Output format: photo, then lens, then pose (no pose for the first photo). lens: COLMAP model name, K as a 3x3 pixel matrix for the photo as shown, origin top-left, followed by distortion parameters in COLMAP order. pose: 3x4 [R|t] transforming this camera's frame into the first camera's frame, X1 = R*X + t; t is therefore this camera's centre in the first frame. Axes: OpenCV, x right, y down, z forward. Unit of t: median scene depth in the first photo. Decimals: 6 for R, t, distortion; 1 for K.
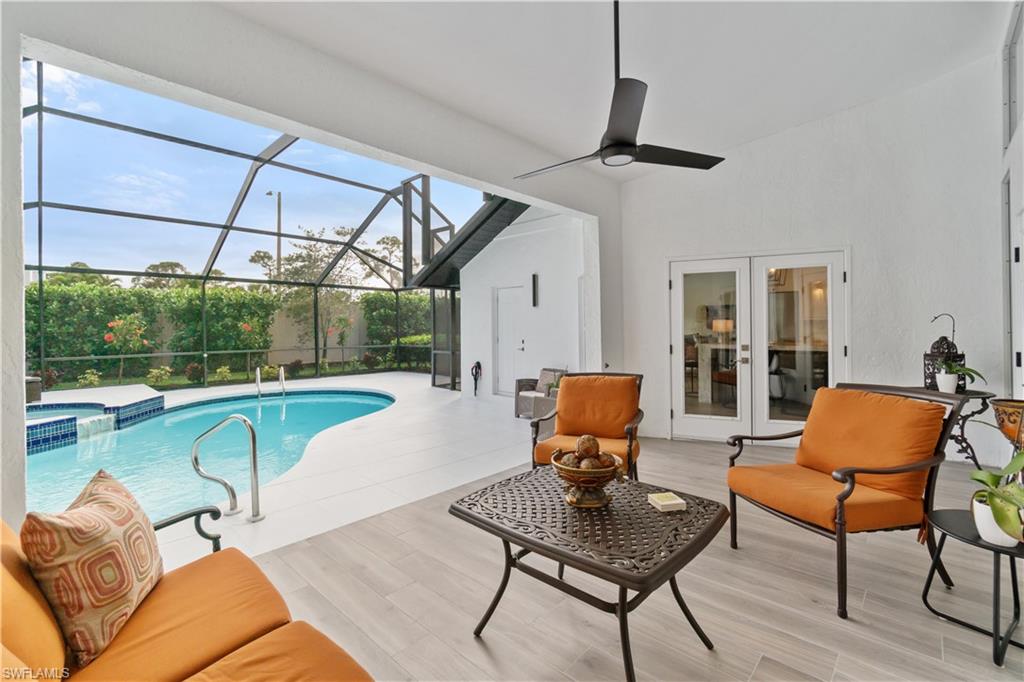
lens RADIAL K [[445.5, 0, 509.4], [0, 445.5, 337.8], [0, 0, 1]] dist [-0.003852, -0.000030]
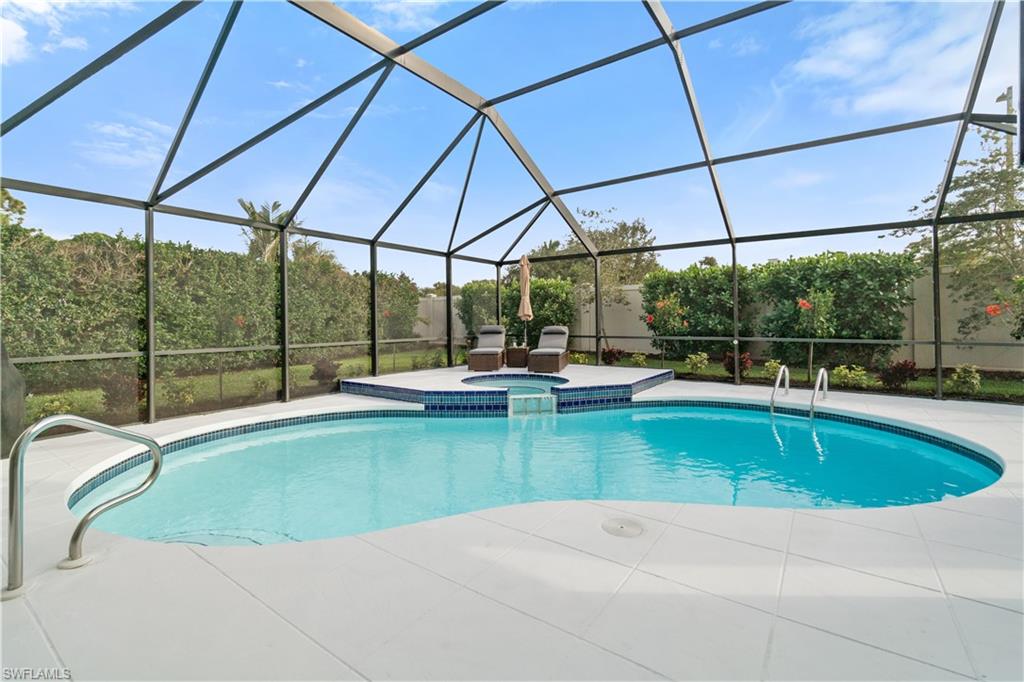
lens RADIAL K [[454.5, 0, 504.9], [0, 454.5, 325.3], [0, 0, 1]] dist [-0.003364, -0.000244]
pose [[0.117146, 0.019683, -0.992920, 0.053986], [-0.016700, 0.999701, 0.017848, 0.004238], [0.992974, 0.014491, 0.117440, 0.655214]]
